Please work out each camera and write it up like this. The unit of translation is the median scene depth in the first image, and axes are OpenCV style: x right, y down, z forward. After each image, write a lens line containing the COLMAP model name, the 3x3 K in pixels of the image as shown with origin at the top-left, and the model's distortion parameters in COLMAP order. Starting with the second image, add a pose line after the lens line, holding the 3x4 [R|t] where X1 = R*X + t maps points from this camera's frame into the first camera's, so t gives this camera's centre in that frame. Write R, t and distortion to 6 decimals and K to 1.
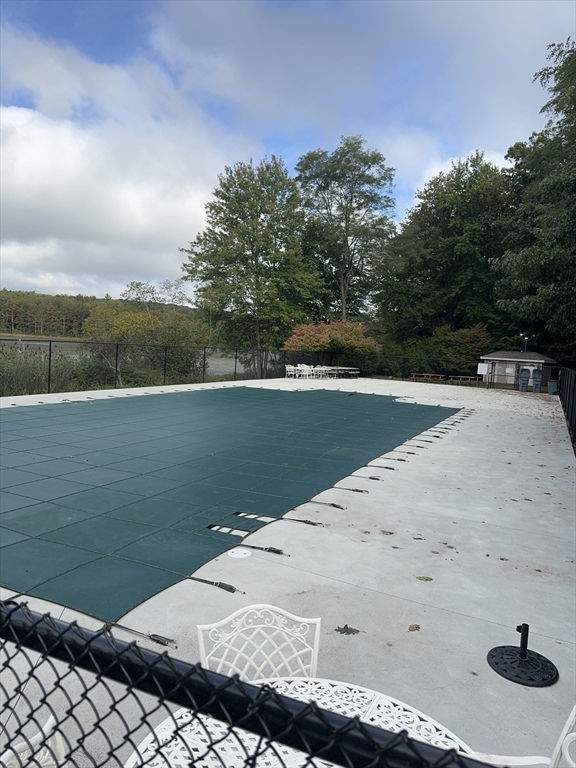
lens RADIAL K [[573.8, 0, 288.0], [0, 573.8, 384.0], [0, 0, 1]] dist [0.002956, 0.000485]
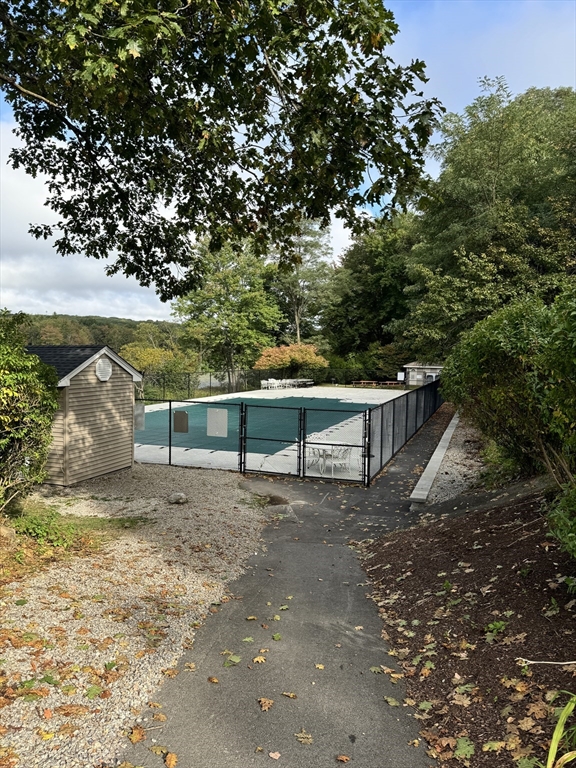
lens RADIAL K [[573.8, 0, 288.0], [0, 573.8, 384.0], [0, 0, 1]] dist [0.002956, 0.000485]
pose [[0.994373, -0.046953, 0.094958, -0.056923], [0.048179, 0.998782, -0.010662, -0.004903], [-0.094341, 0.015177, 0.995424, -0.301201]]
